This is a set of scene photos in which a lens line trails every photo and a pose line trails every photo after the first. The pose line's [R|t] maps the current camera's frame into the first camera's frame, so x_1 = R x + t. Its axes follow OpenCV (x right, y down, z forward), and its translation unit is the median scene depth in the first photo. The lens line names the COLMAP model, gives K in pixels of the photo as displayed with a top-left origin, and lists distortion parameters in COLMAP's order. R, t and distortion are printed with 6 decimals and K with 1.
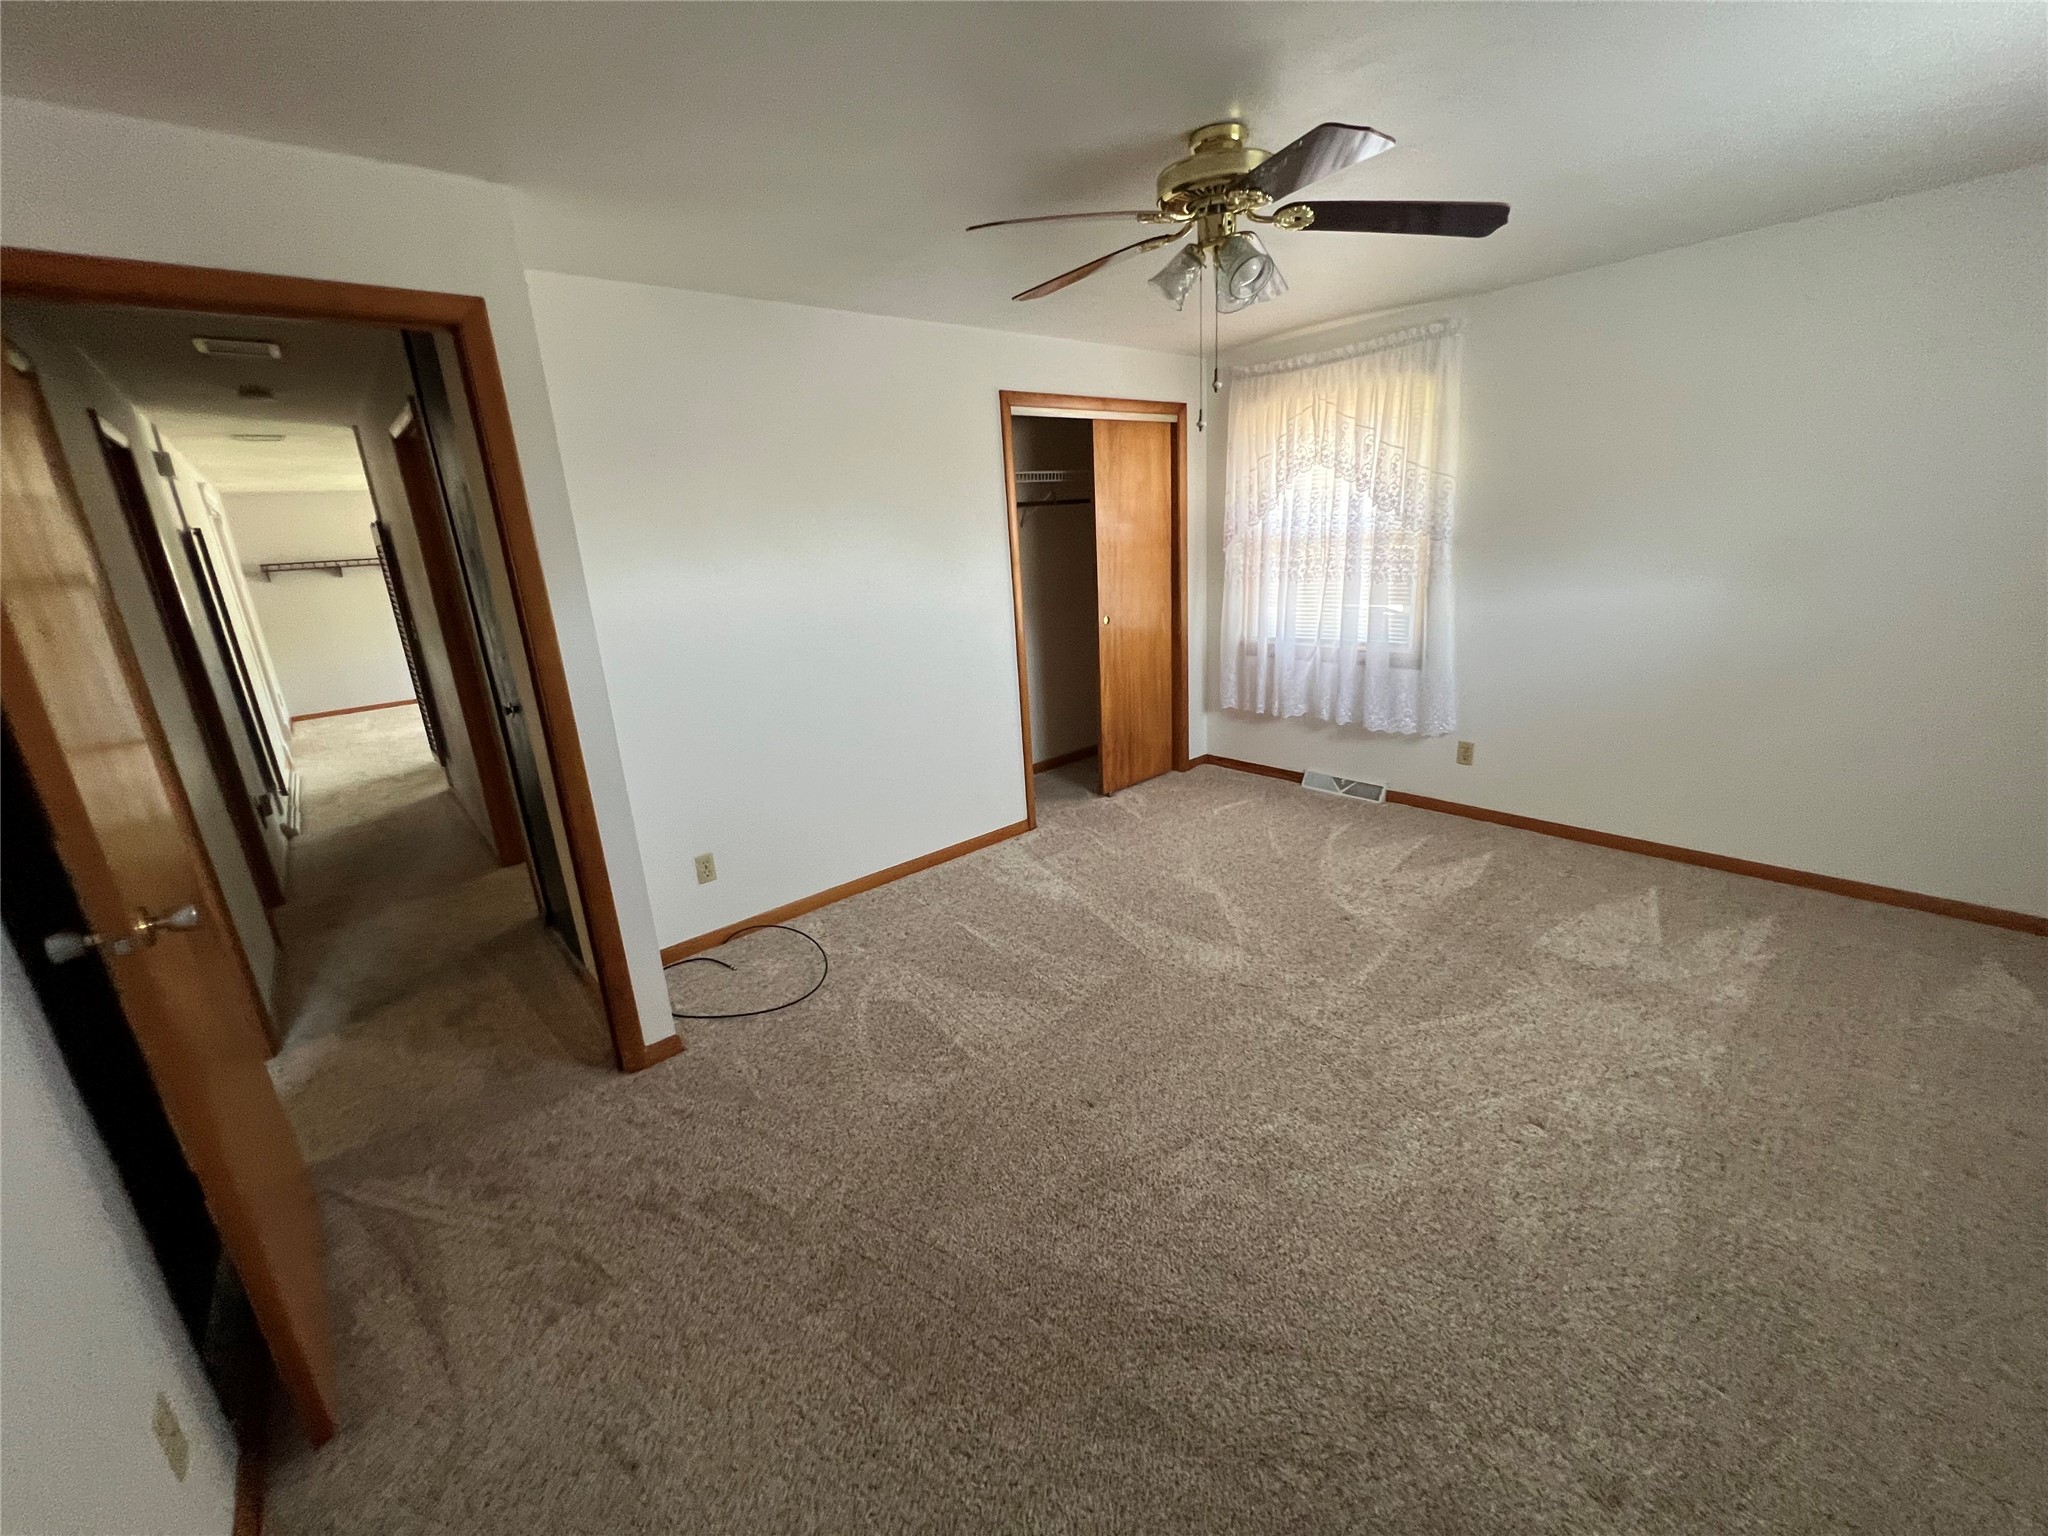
lens RADIAL K [[814.1, 0, 1021.7], [0, 814.1, 765.4], [0, 0, 1]] dist [-0.005324, 0.001636]
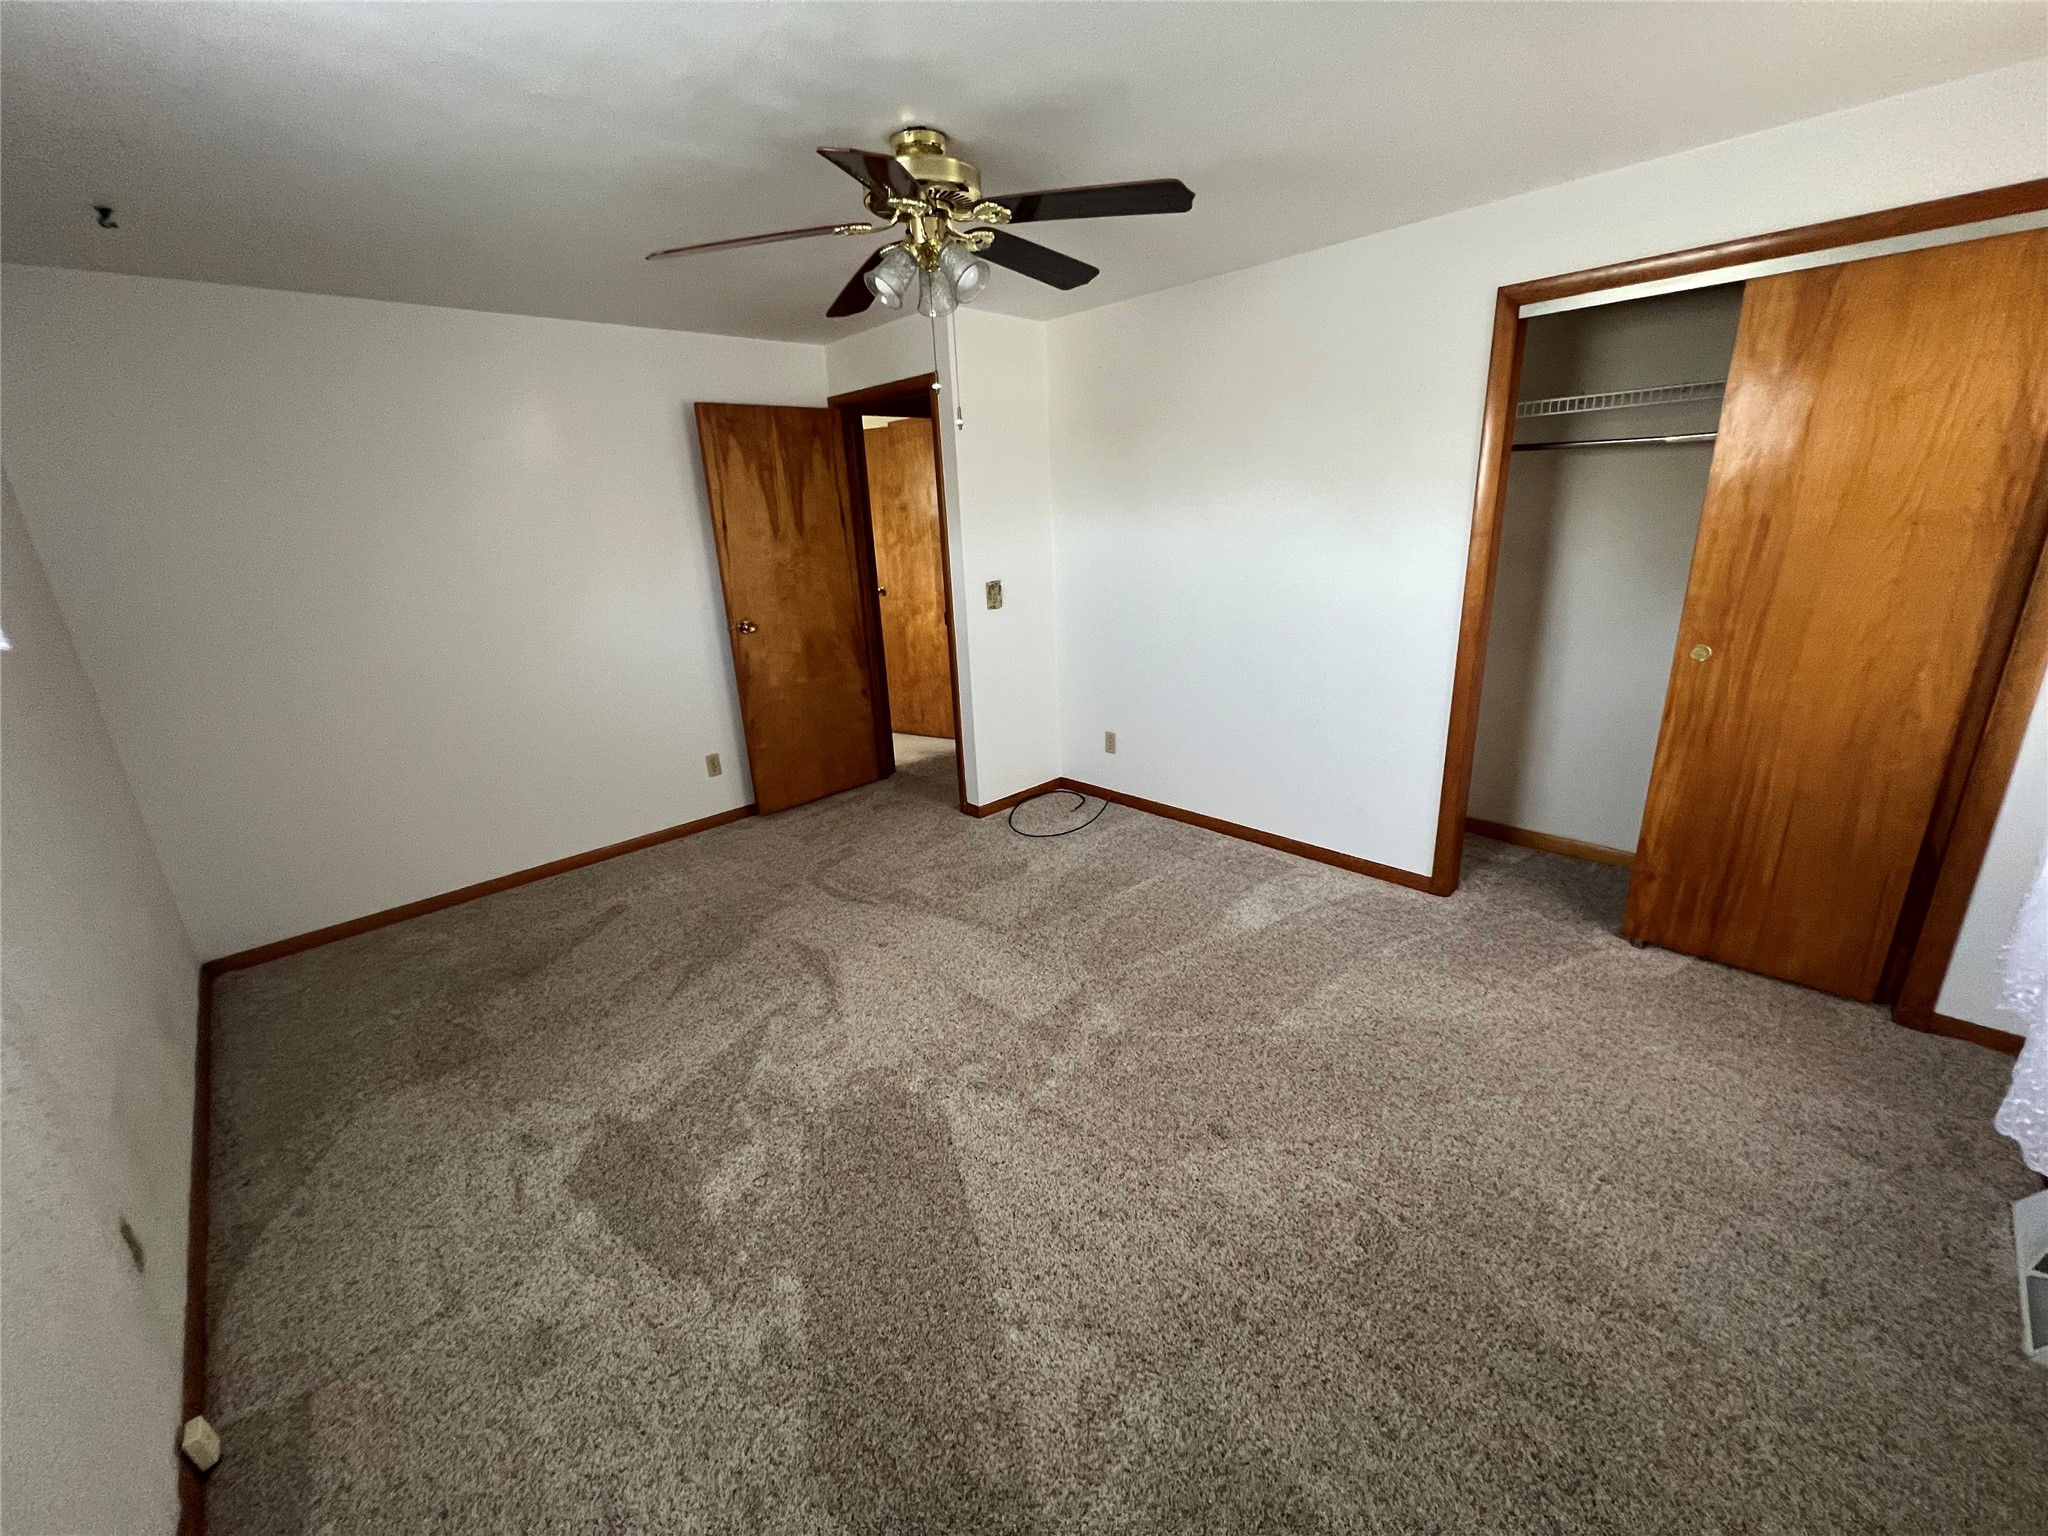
lens RADIAL K [[814.1, 0, 1019.3], [0, 814.1, 764.8], [0, 0, 1]] dist [-0.005324, 0.001636]
pose [[0.056153, 0.358704, -0.931761, 0.746690], [-0.238568, 0.911021, 0.336342, -0.220326], [0.969501, 0.203402, 0.136732, 0.577692]]
